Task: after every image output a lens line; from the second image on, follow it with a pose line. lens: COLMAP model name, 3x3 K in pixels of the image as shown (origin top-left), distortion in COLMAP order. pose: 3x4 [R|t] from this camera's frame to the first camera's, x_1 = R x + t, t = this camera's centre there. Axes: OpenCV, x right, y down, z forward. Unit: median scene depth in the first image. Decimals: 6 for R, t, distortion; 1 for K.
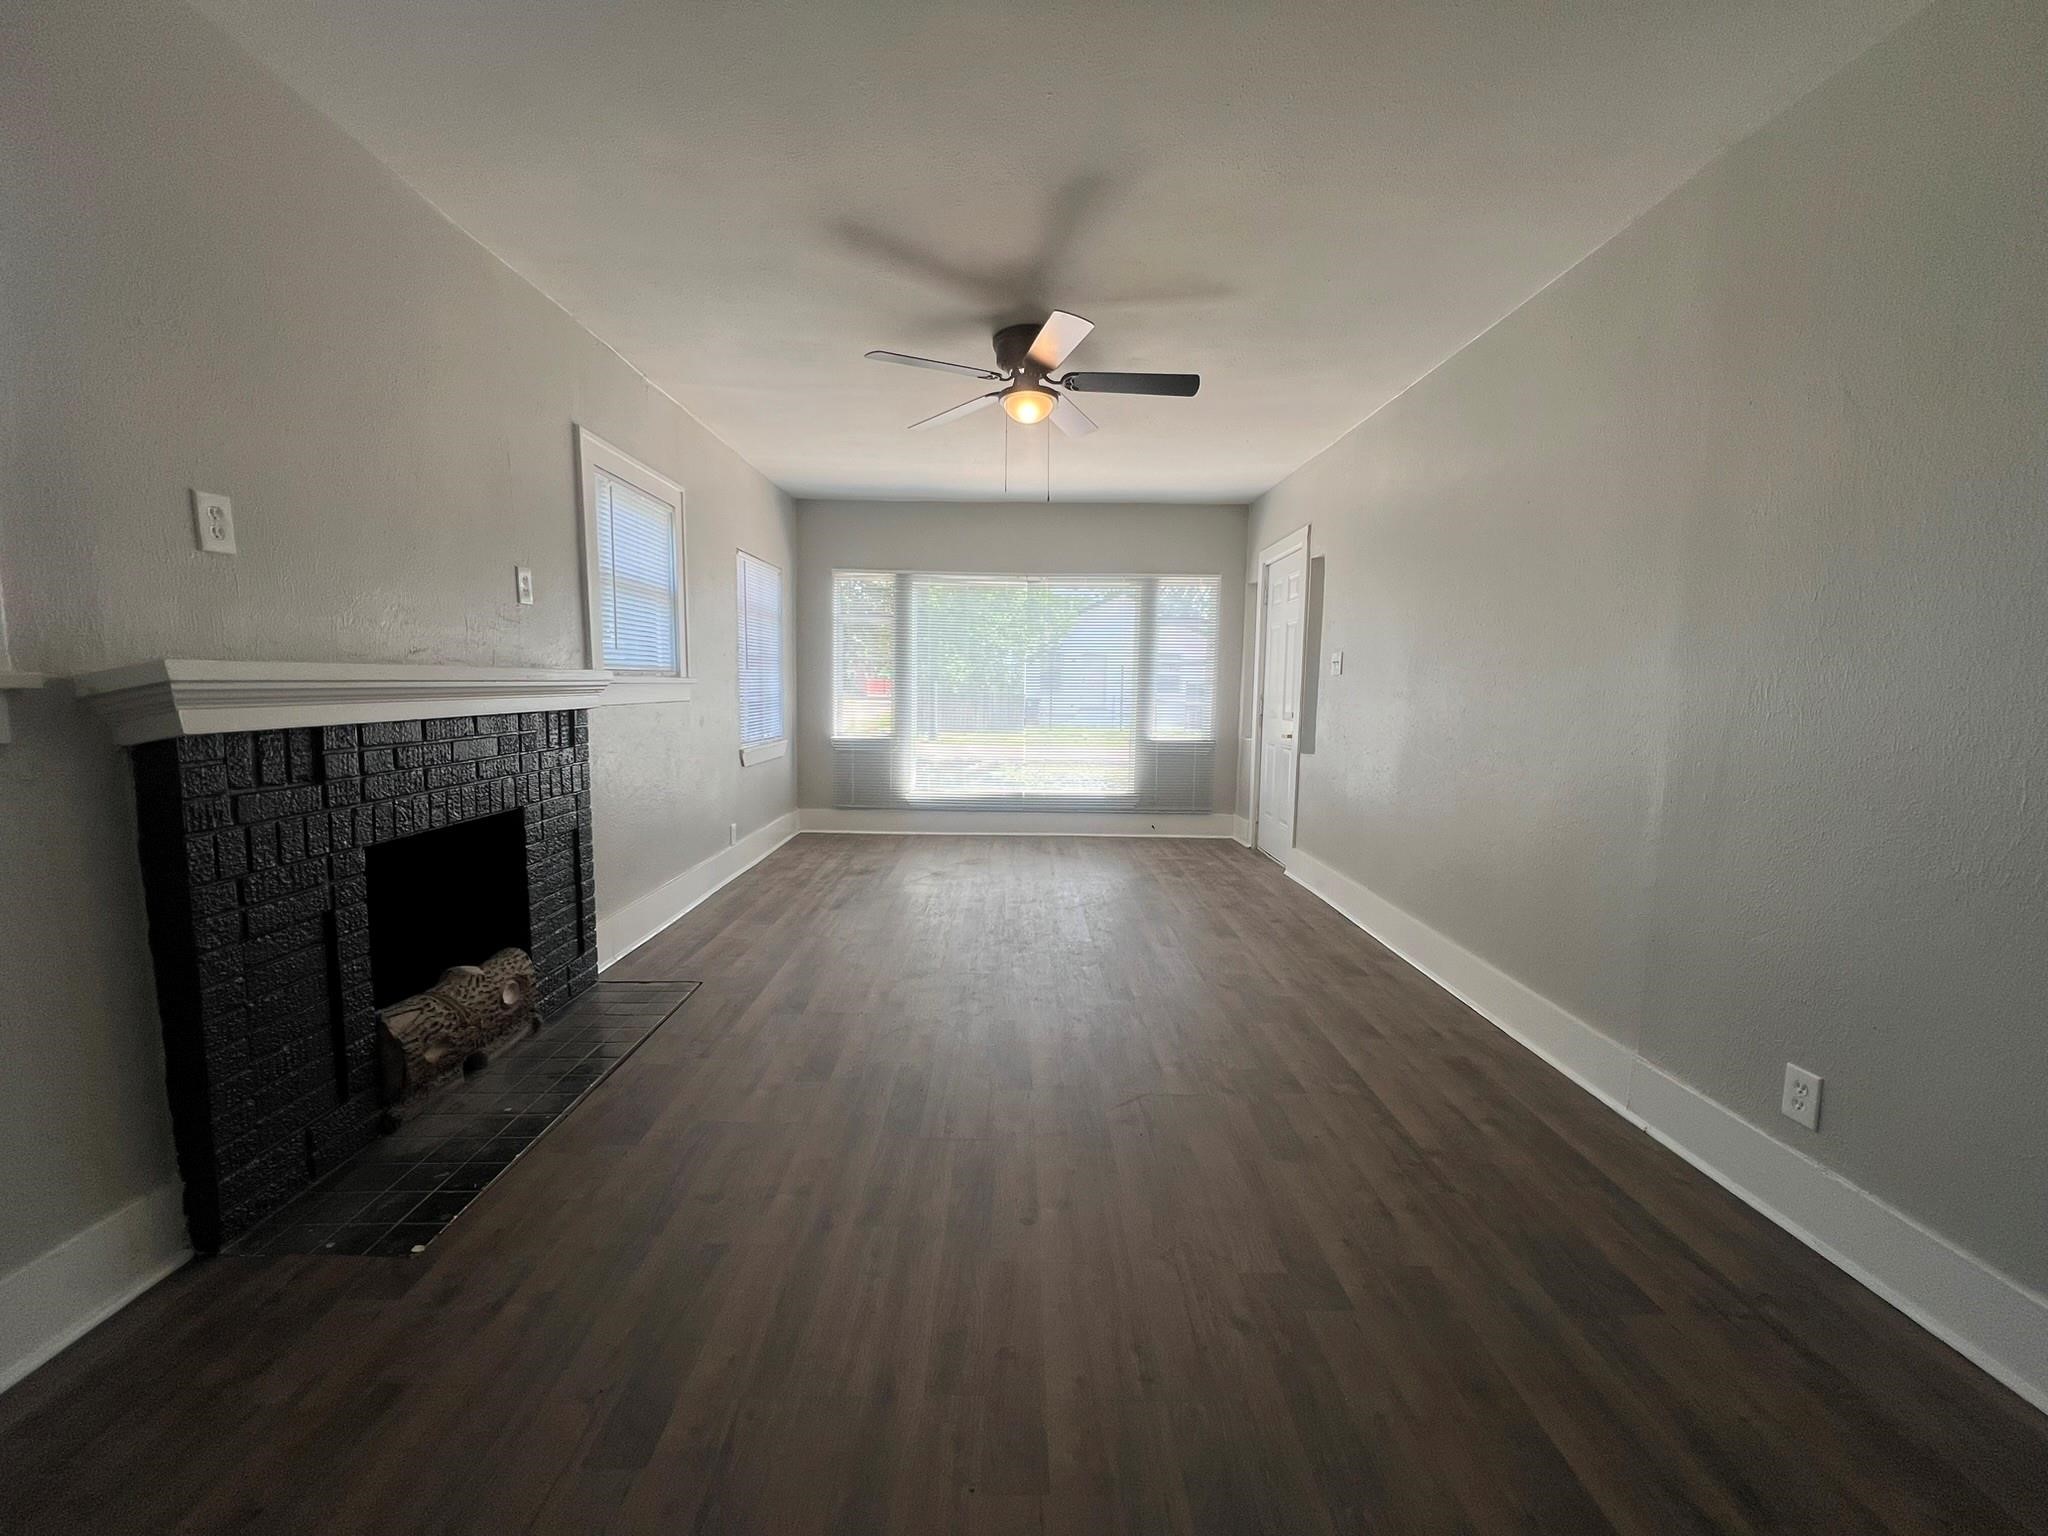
lens RADIAL K [[817.2, 0, 1019.3], [0, 817.2, 770.8], [0, 0, 1]] dist [0.000486, -0.000038]
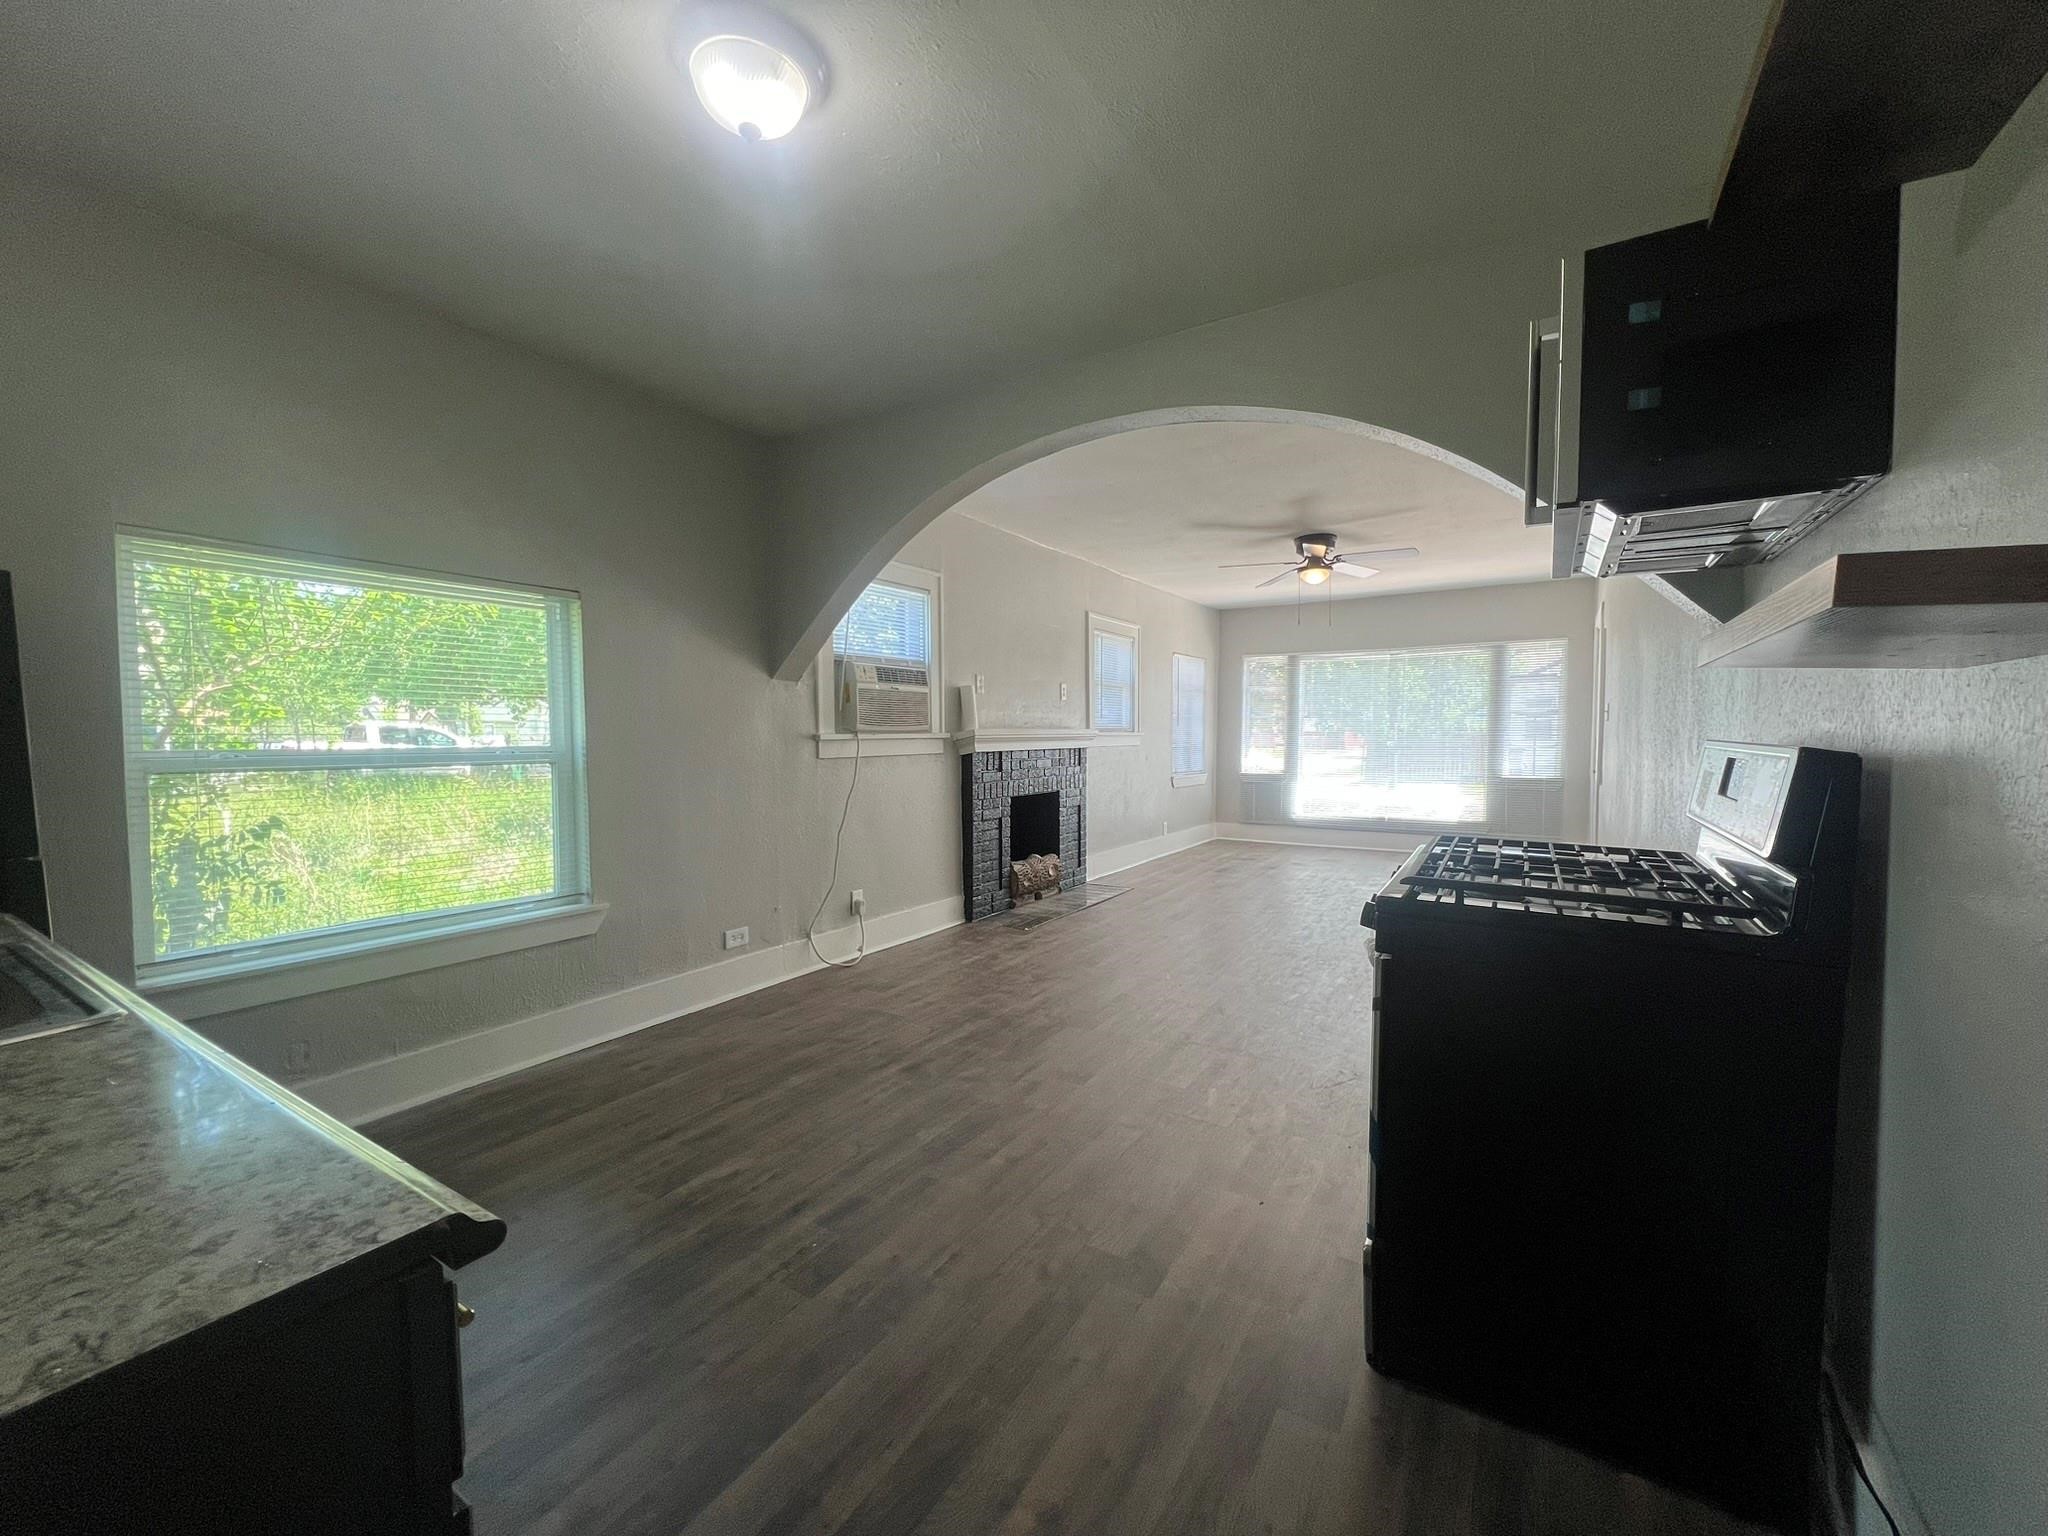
lens RADIAL K [[817.2, 0, 1022.7], [0, 817.2, 768.6], [0, 0, 1]] dist [0.000486, -0.000038]
pose [[0.844226, 0.007039, -0.535941, 0.498714], [-0.043357, 0.997534, -0.055197, 0.110274], [0.534231, 0.069835, 0.842449, -0.927849]]
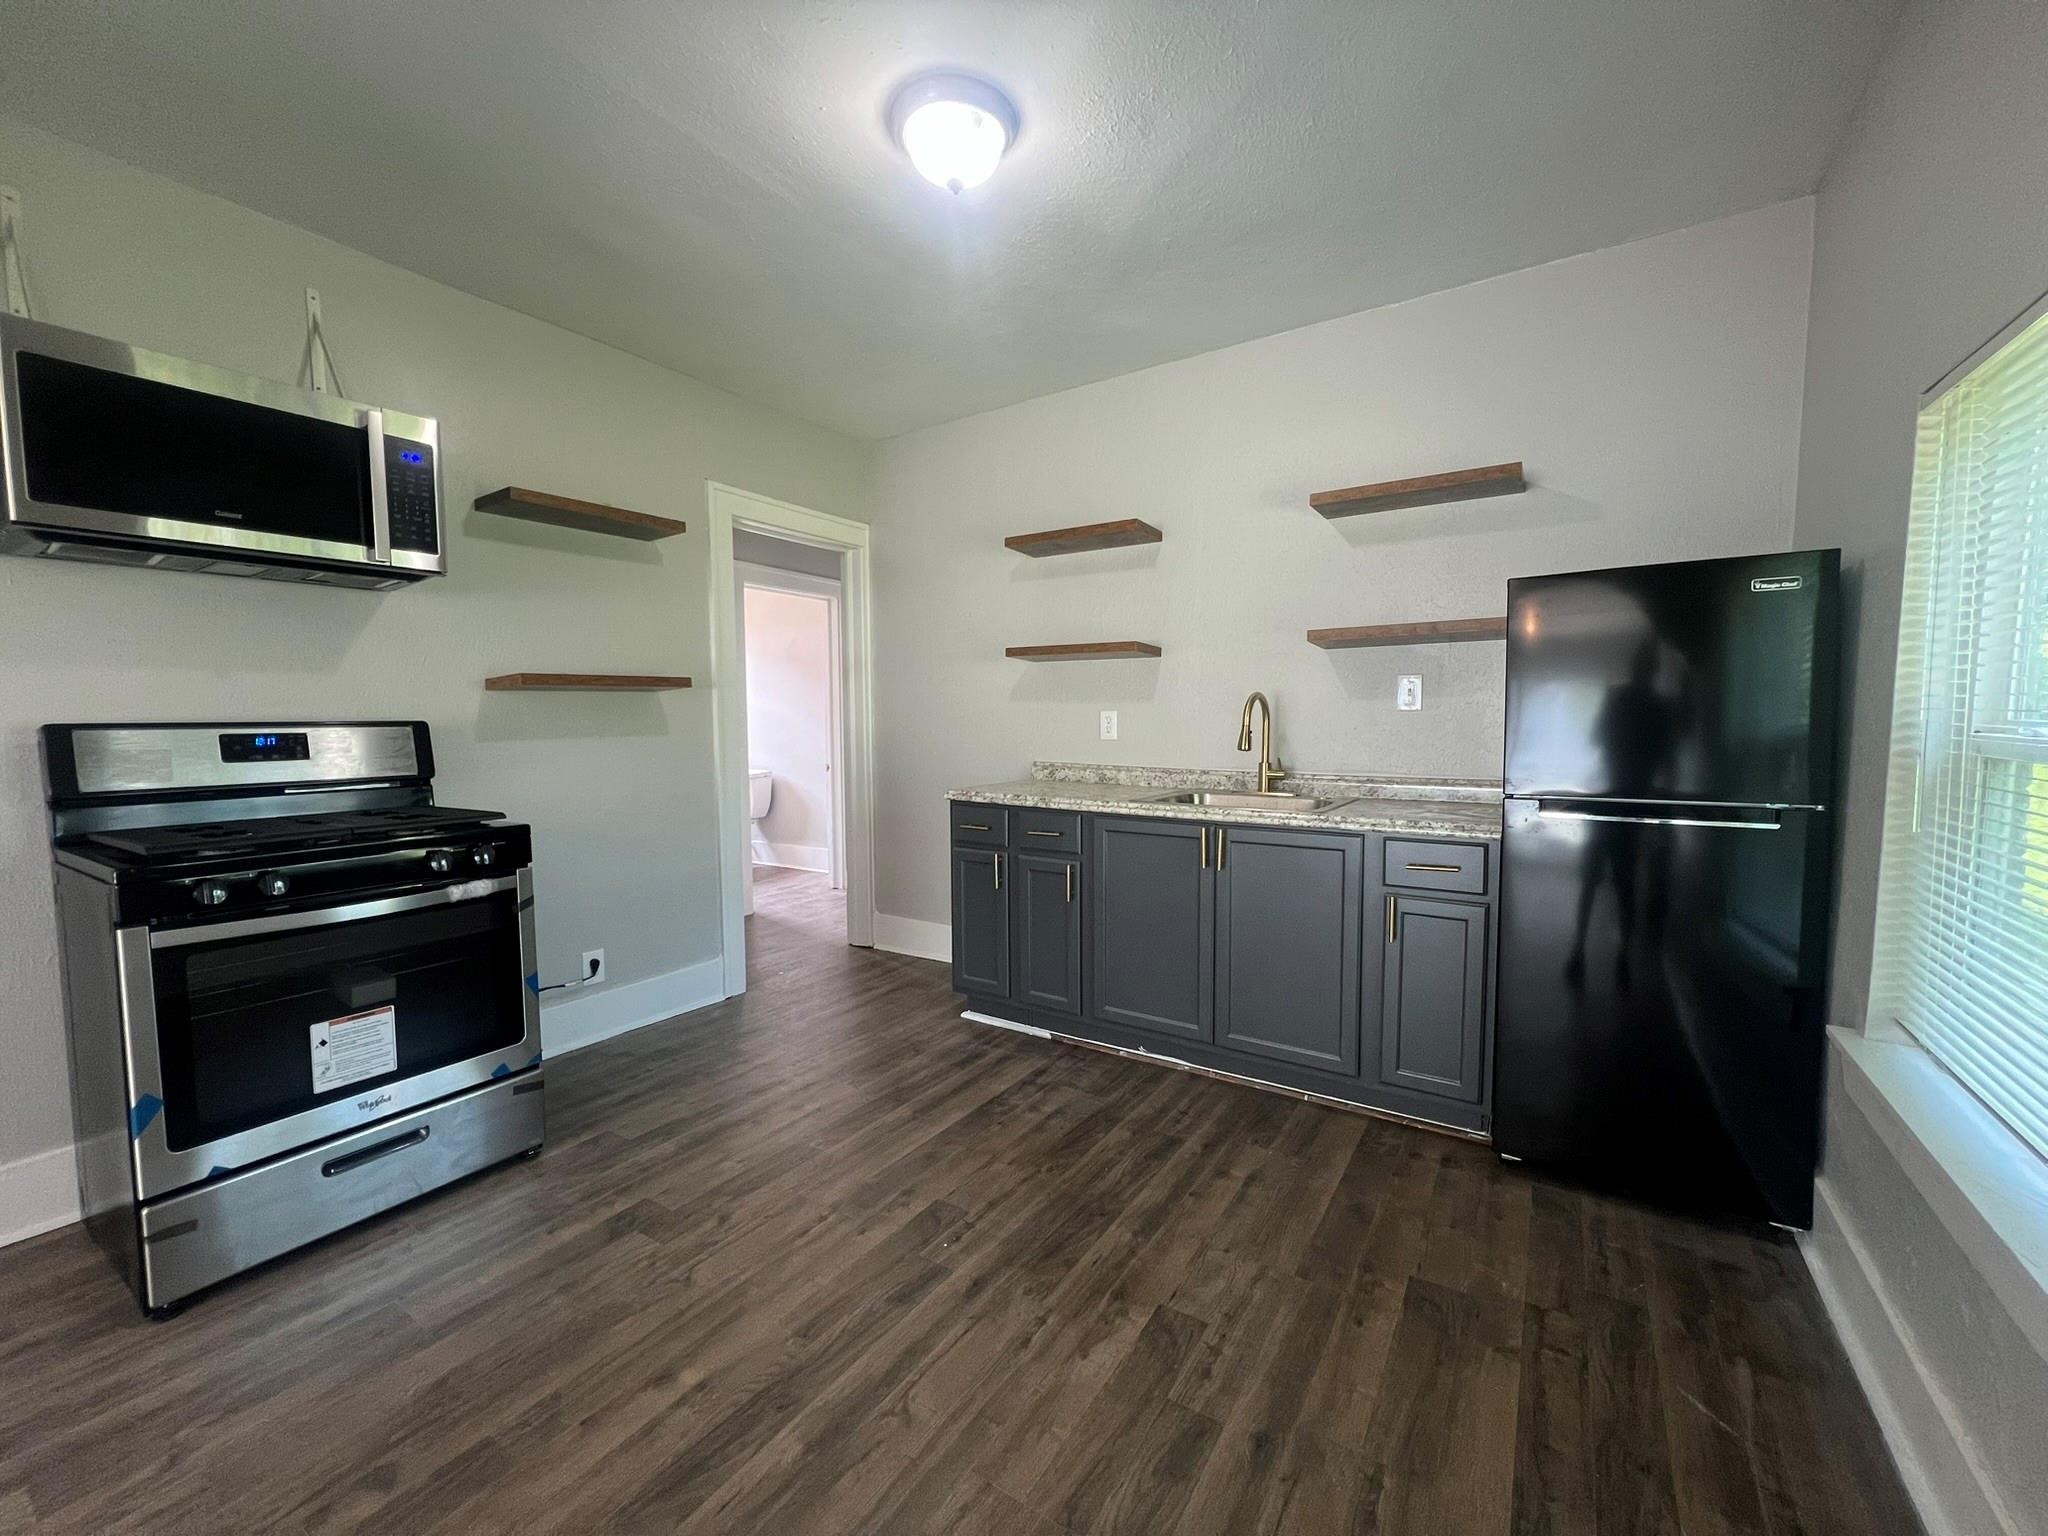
lens RADIAL K [[817.2, 0, 1026.1], [0, 817.2, 769.3], [0, 0, 1]] dist [0.000486, -0.000038]
pose [[-0.834399, -0.048526, 0.549021, -0.433121], [0.053603, 0.984250, 0.168459, -0.004150], [-0.548549, 0.169991, -0.818656, 0.045757]]
